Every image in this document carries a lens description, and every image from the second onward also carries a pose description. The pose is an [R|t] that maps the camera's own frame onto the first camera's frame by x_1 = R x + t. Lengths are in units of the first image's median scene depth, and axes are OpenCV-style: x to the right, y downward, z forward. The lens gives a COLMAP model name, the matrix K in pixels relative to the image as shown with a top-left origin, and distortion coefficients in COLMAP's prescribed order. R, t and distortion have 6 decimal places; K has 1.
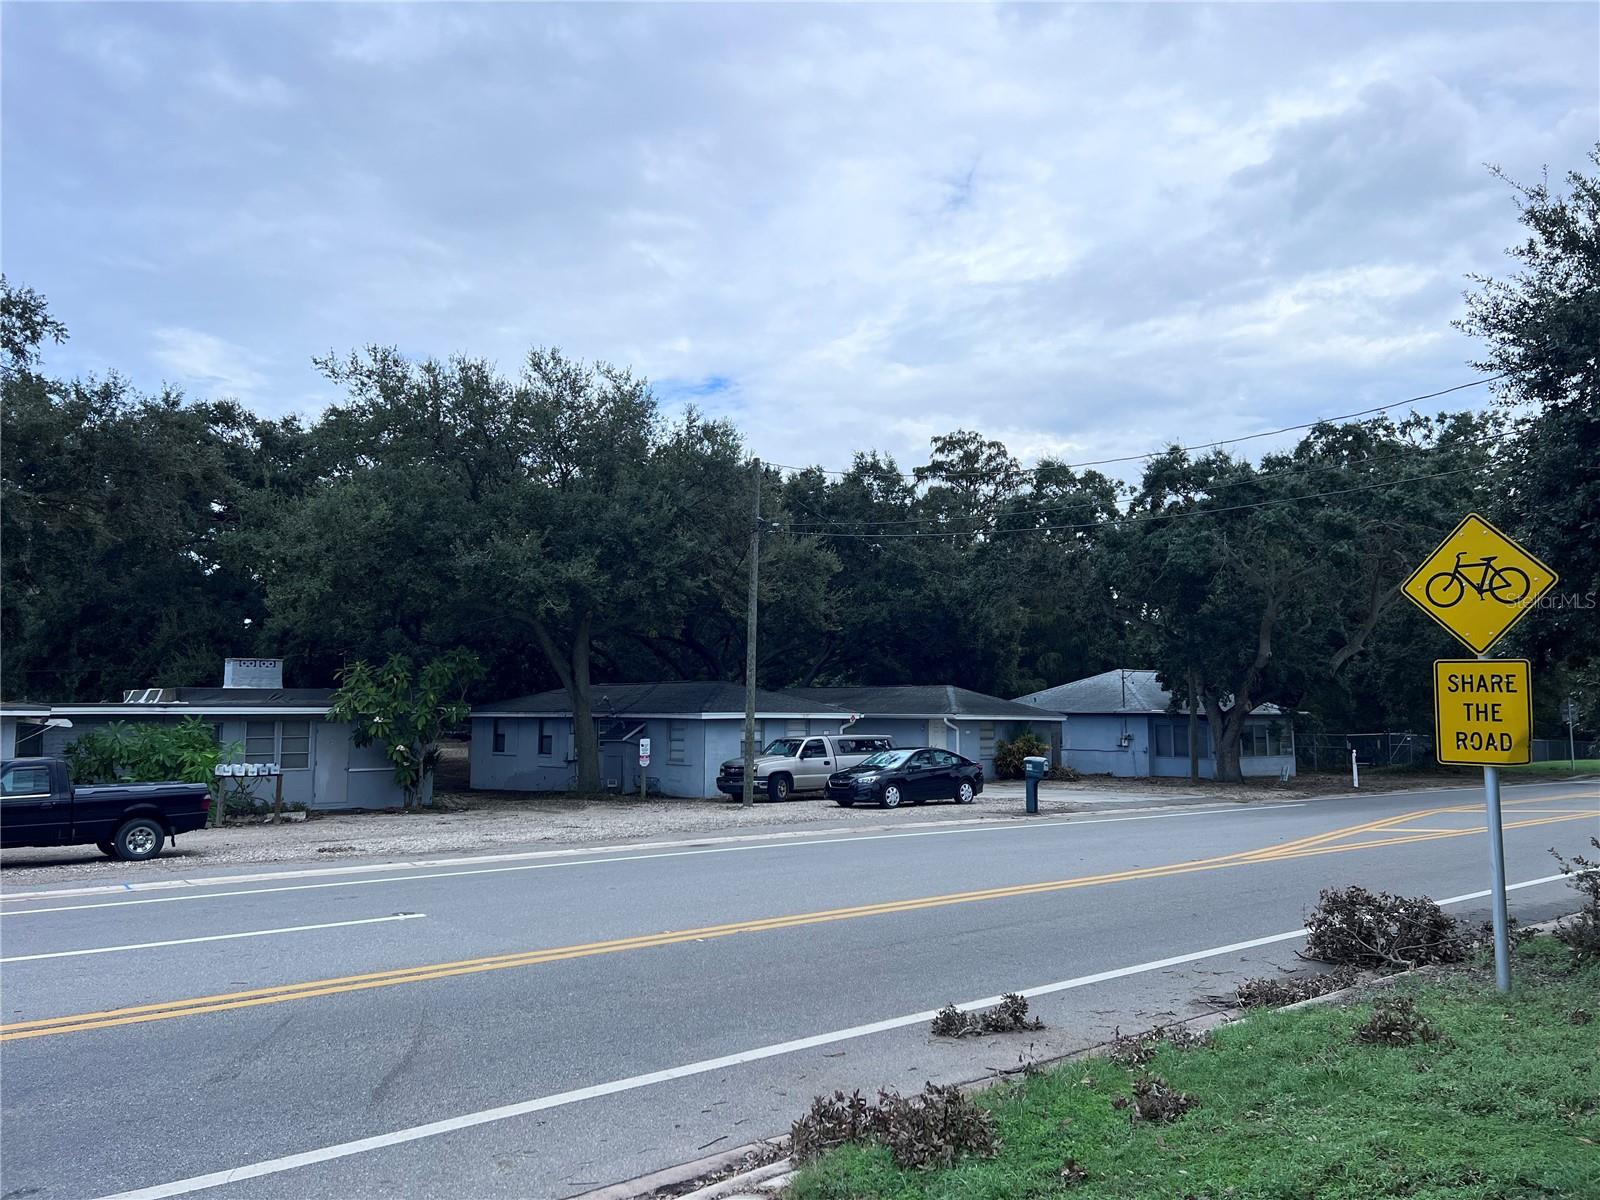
lens RADIAL K [[1175.6, 0, 801.2], [0, 1175.6, 595.3], [0, 0, 1]] dist [0.057927, -0.054689]
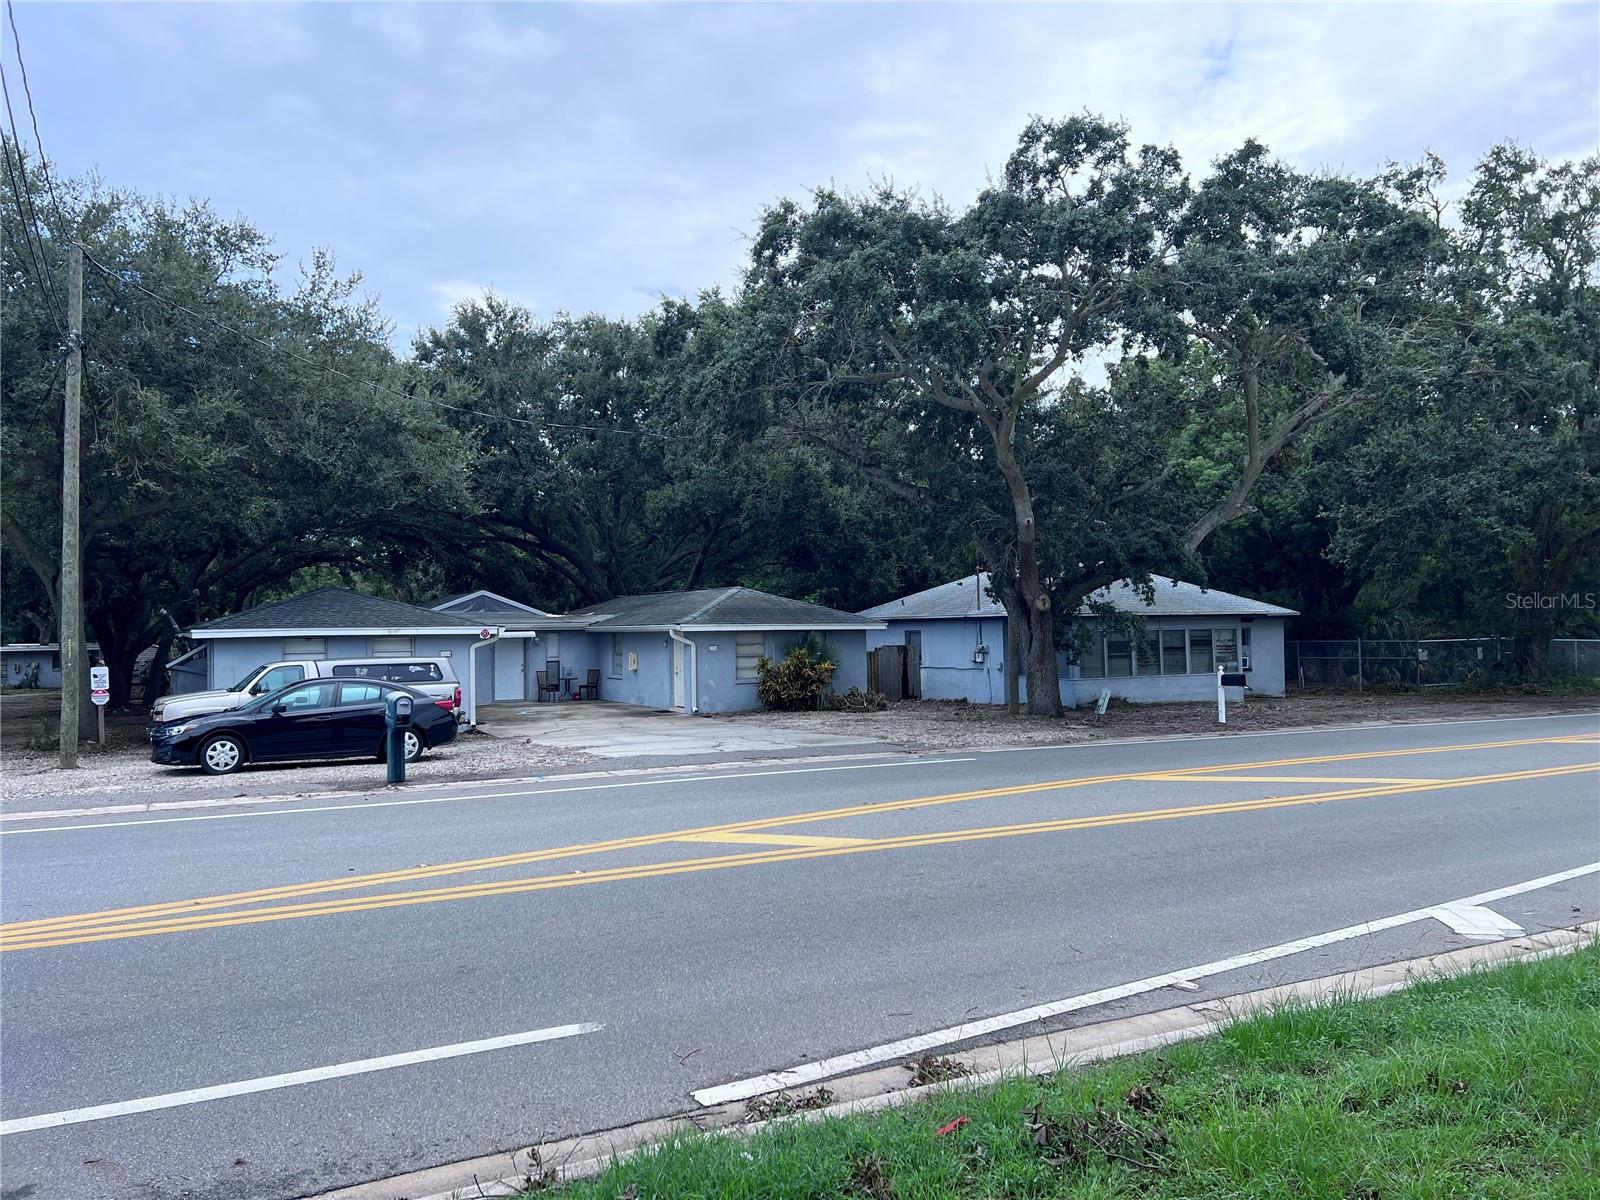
lens RADIAL K [[1175.6, 0, 749.7], [0, 1175.6, 612.7], [0, 0, 1]] dist [0.057927, -0.054689]
pose [[0.969580, -0.021589, -0.243821, 0.375856], [0.043639, 0.995391, 0.085397, 0.034768], [0.240854, -0.093440, 0.966053, 0.316645]]
